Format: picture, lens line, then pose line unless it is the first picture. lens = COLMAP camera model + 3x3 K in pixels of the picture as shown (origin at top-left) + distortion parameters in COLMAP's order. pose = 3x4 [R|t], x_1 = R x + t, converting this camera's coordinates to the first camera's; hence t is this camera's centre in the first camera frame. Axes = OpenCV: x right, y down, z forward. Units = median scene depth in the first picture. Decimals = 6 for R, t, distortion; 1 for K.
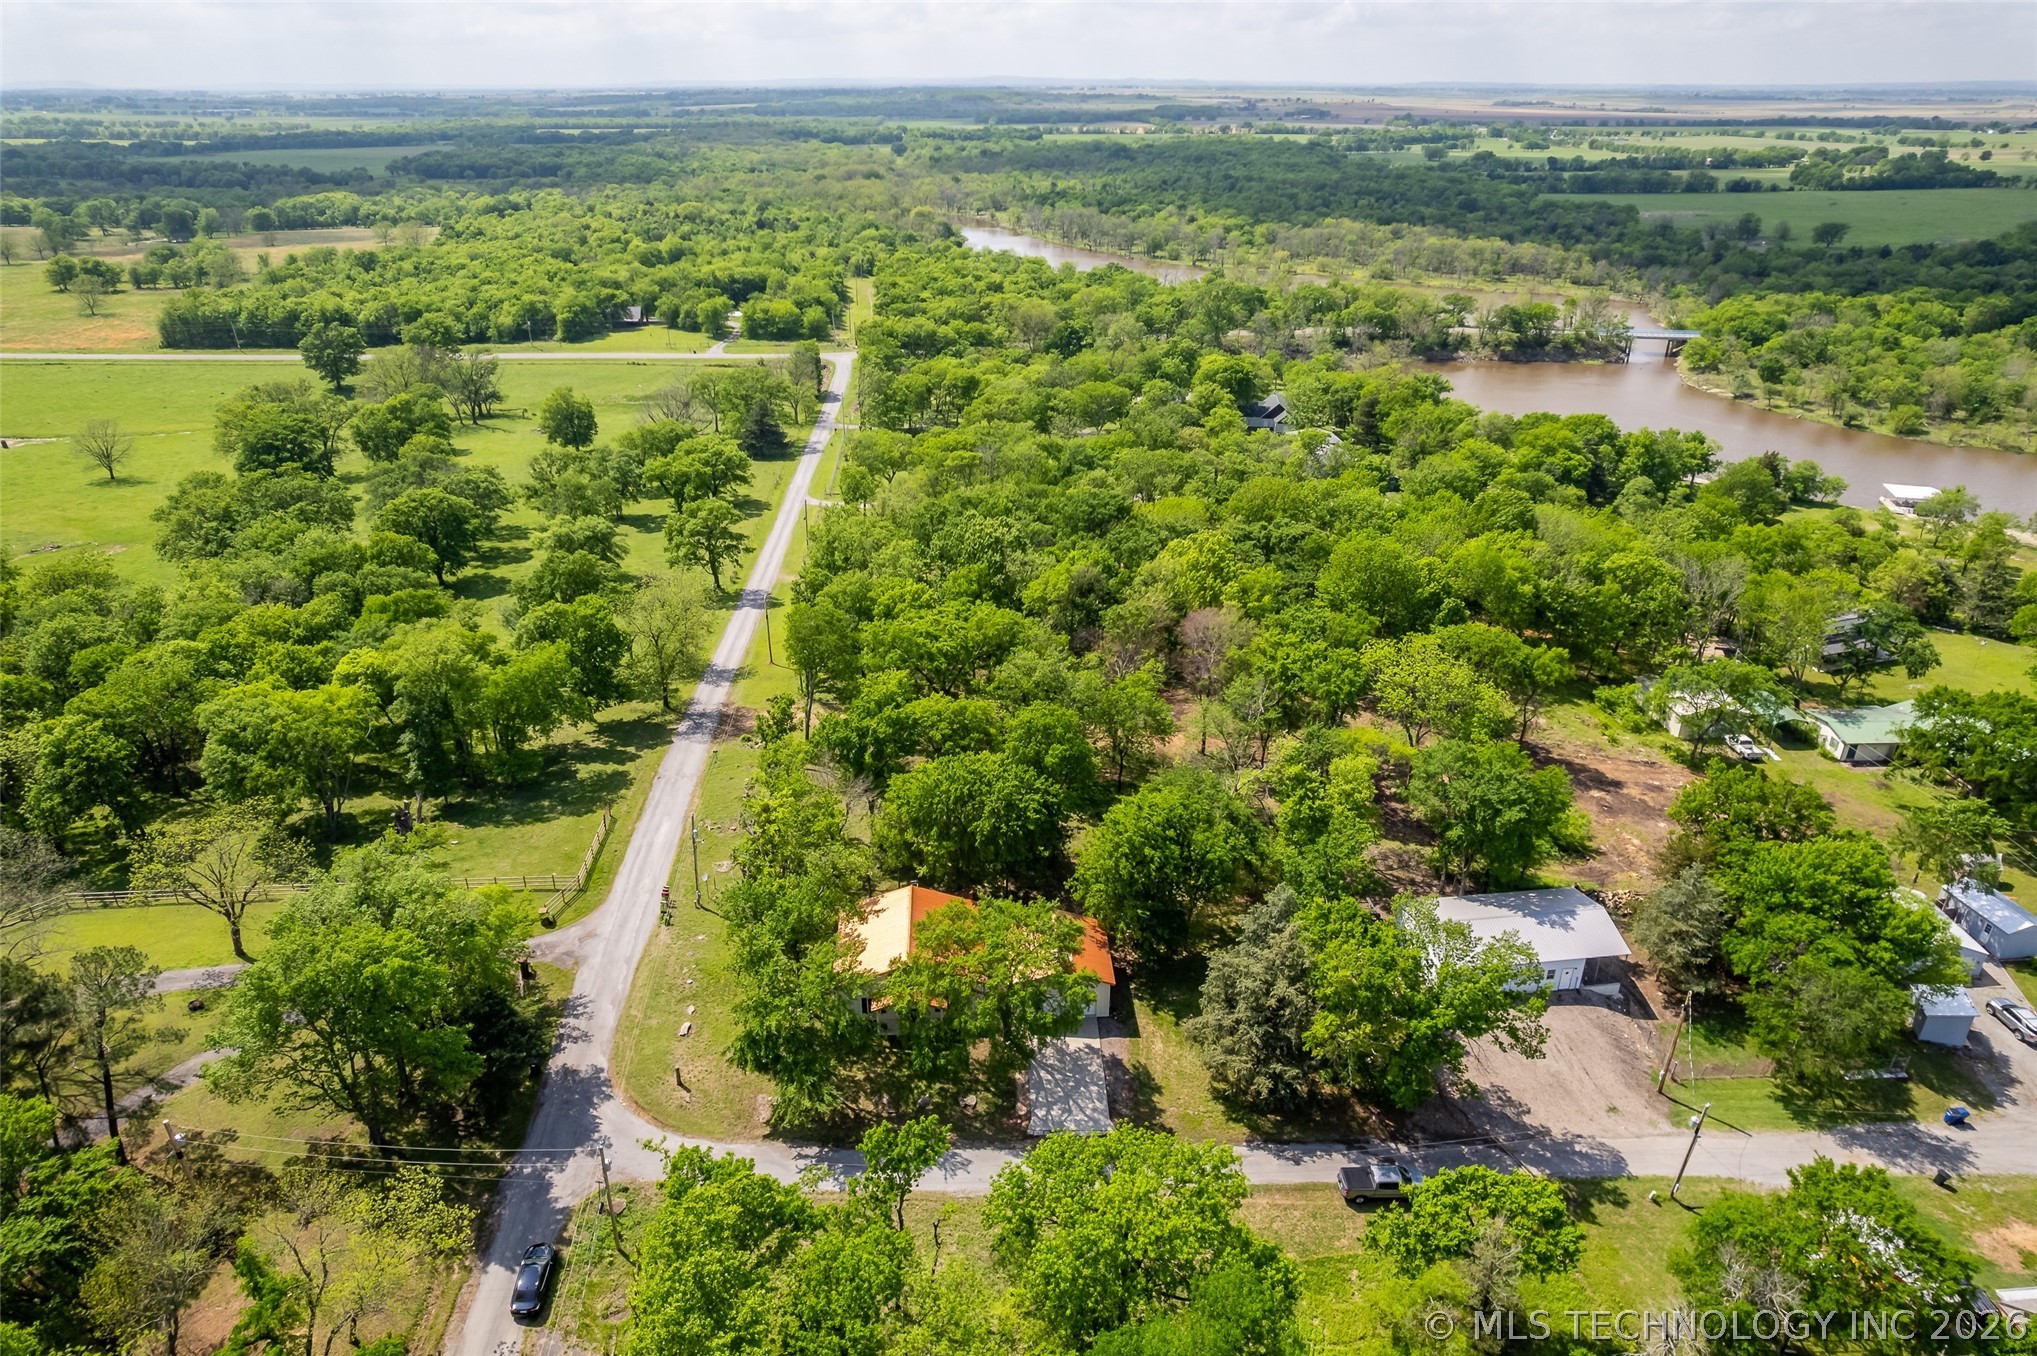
lens RADIAL K [[1310.3, 0, 1022.0], [0, 1310.3, 680.8], [0, 0, 1]] dist [-0.079499, 0.073848]
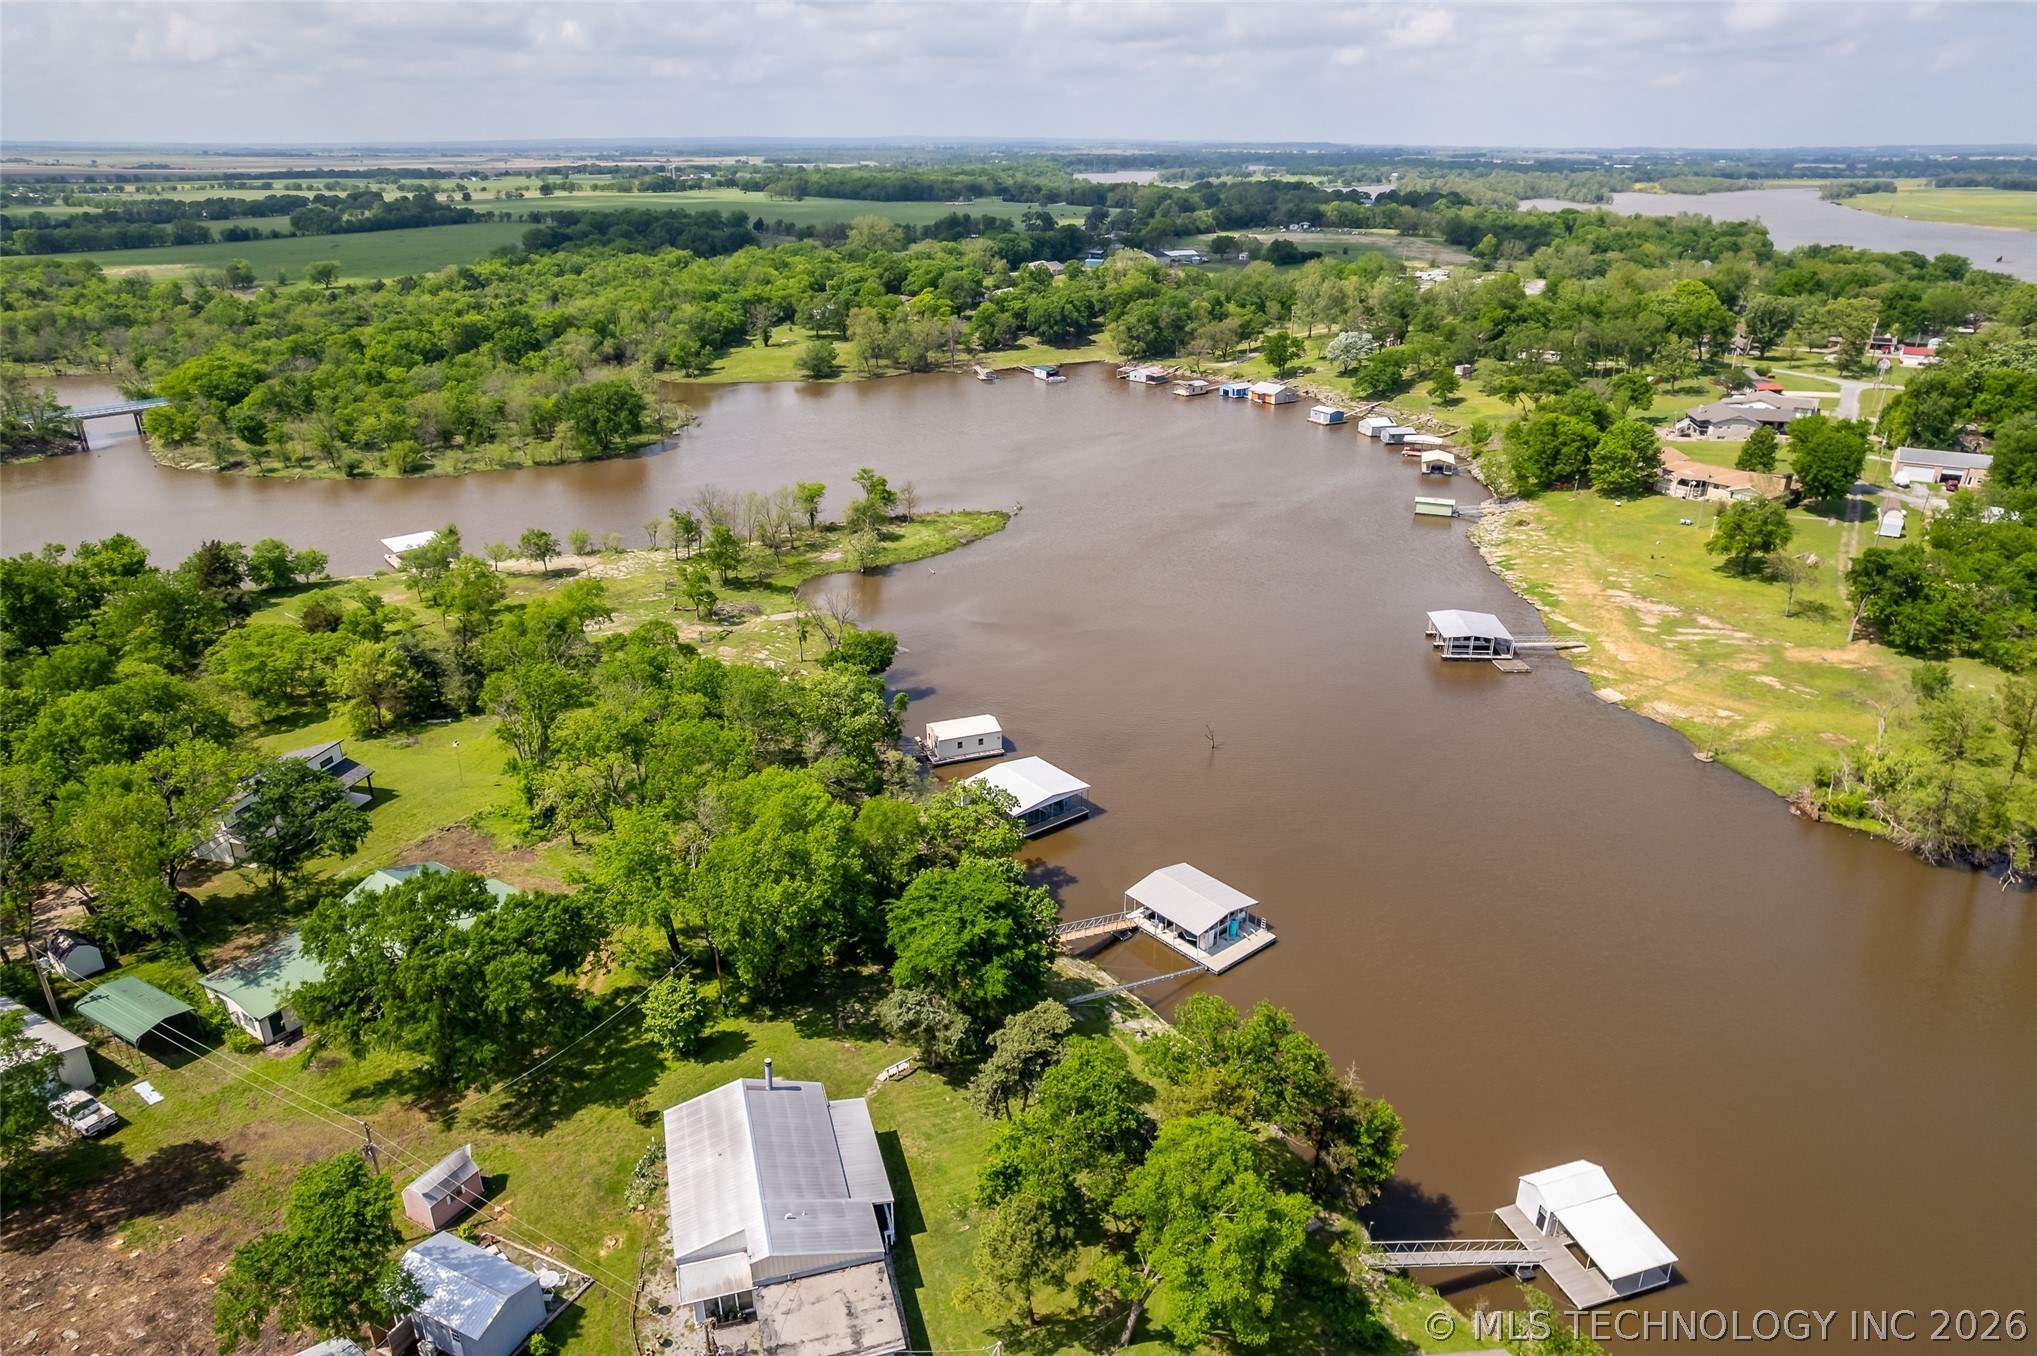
lens RADIAL K [[1318.0, 0, 1025.6], [0, 1318.0, 656.0], [0, 0, 1]] dist [-0.083892, 0.080564]
pose [[0.561125, -0.306001, 0.769092, 0.388928], [0.349755, 0.929786, 0.114757, -0.053337], [-0.750206, 0.204601, 0.628752, 0.264129]]
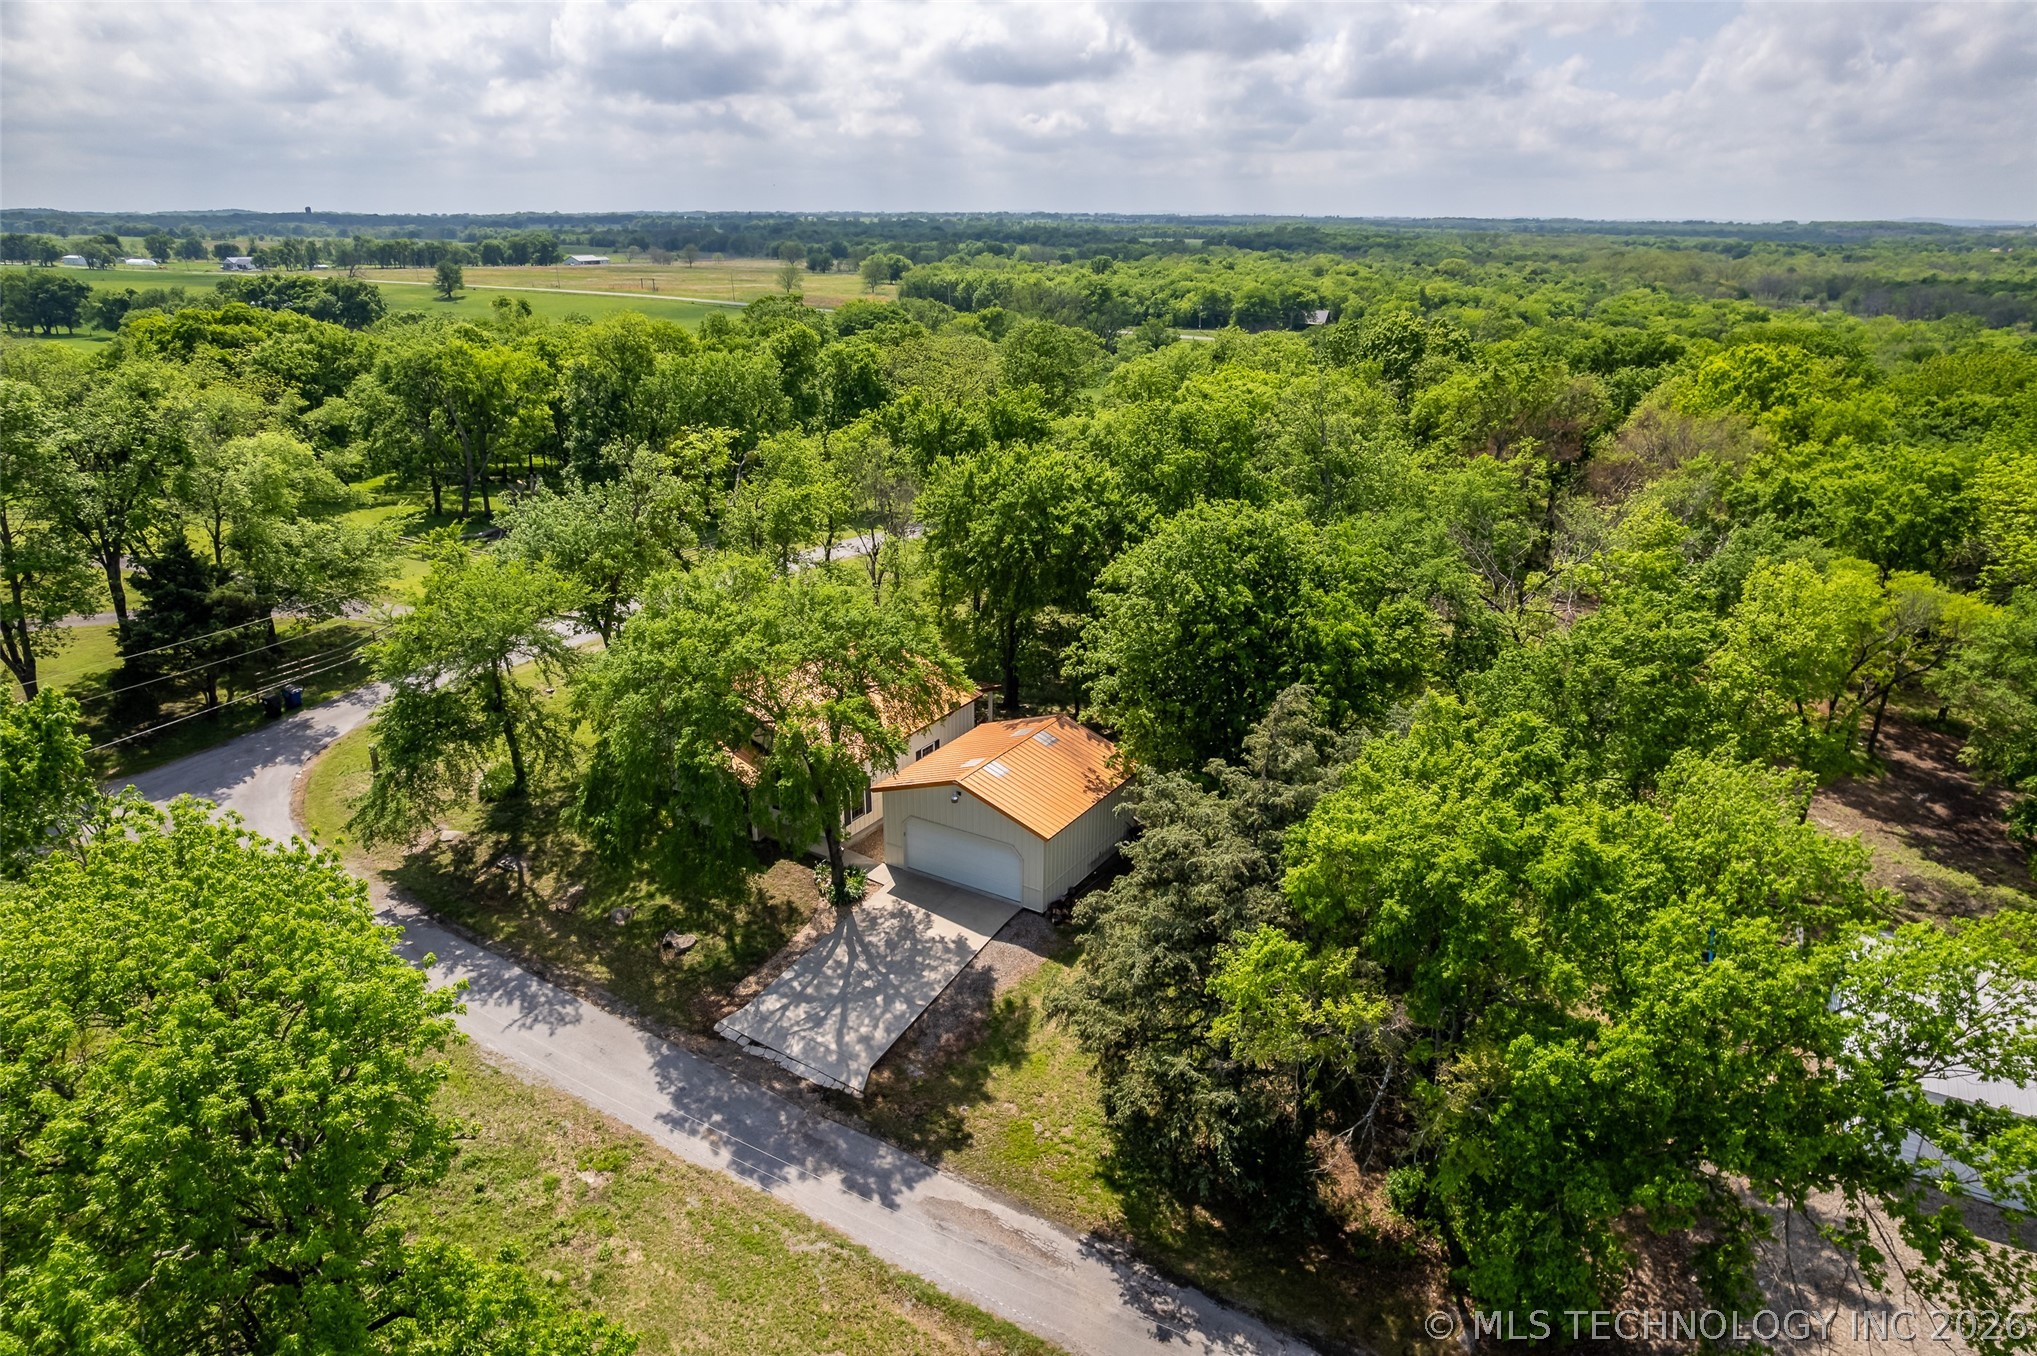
lens RADIAL K [[1318.0, 0, 1025.6], [0, 1318.0, 656.0], [0, 0, 1]] dist [-0.083892, 0.080564]
pose [[0.827001, 0.186700, -0.530294, 0.187038], [-0.244668, 0.968761, -0.040493, 0.114950], [0.506168, 0.163234, 0.846846, 0.348303]]
